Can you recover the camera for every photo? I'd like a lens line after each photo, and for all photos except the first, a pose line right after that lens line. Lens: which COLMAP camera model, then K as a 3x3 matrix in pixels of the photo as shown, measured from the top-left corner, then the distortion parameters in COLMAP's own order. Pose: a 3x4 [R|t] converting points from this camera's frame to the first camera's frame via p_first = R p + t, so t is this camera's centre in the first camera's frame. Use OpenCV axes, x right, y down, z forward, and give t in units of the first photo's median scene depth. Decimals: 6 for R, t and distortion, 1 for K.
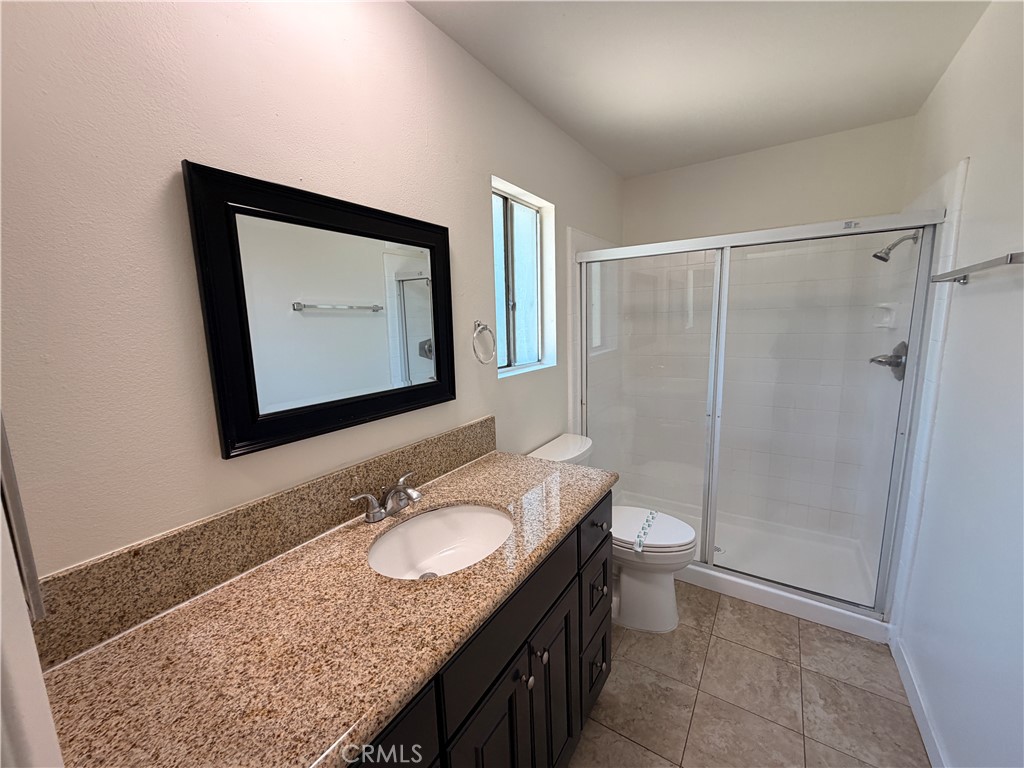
lens RADIAL K [[407.6, 0, 508.6], [0, 407.6, 383.5], [0, 0, 1]] dist [-0.000009, 0.000080]
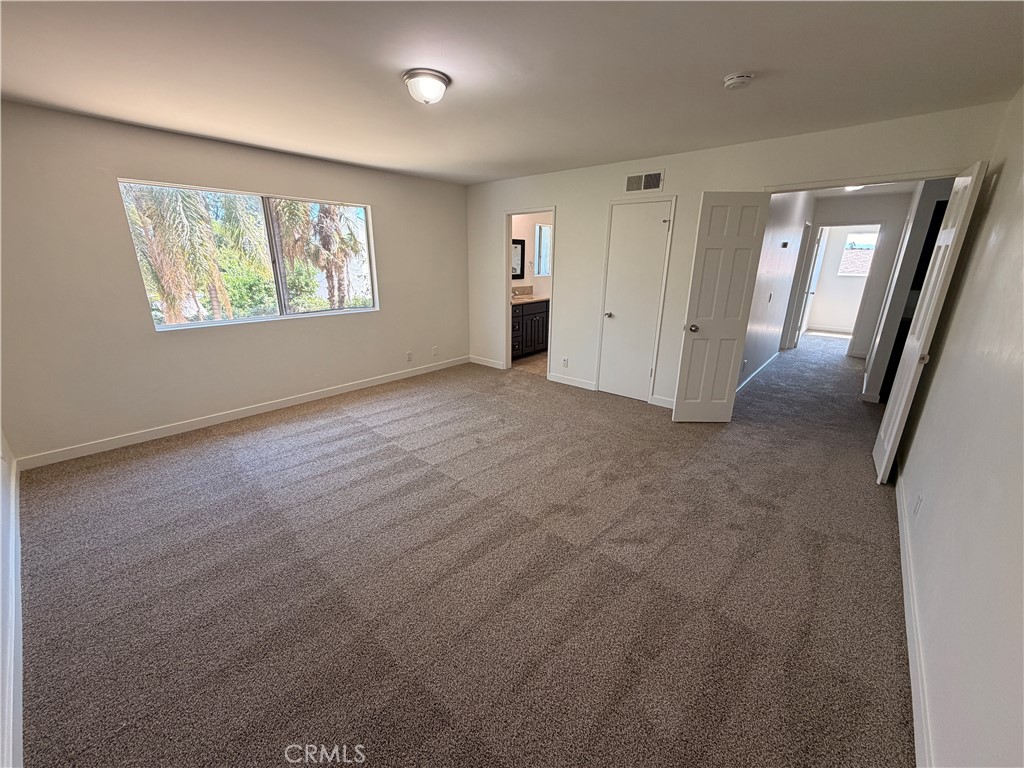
lens RADIAL K [[407.6, 0, 508.6], [0, 407.6, 383.5], [0, 0, 1]] dist [-0.000009, 0.000080]
pose [[0.991707, 0.061108, -0.113059, 0.211166], [-0.043361, 0.987235, 0.153257, 0.378969], [0.120981, -0.147084, 0.981697, -2.752039]]
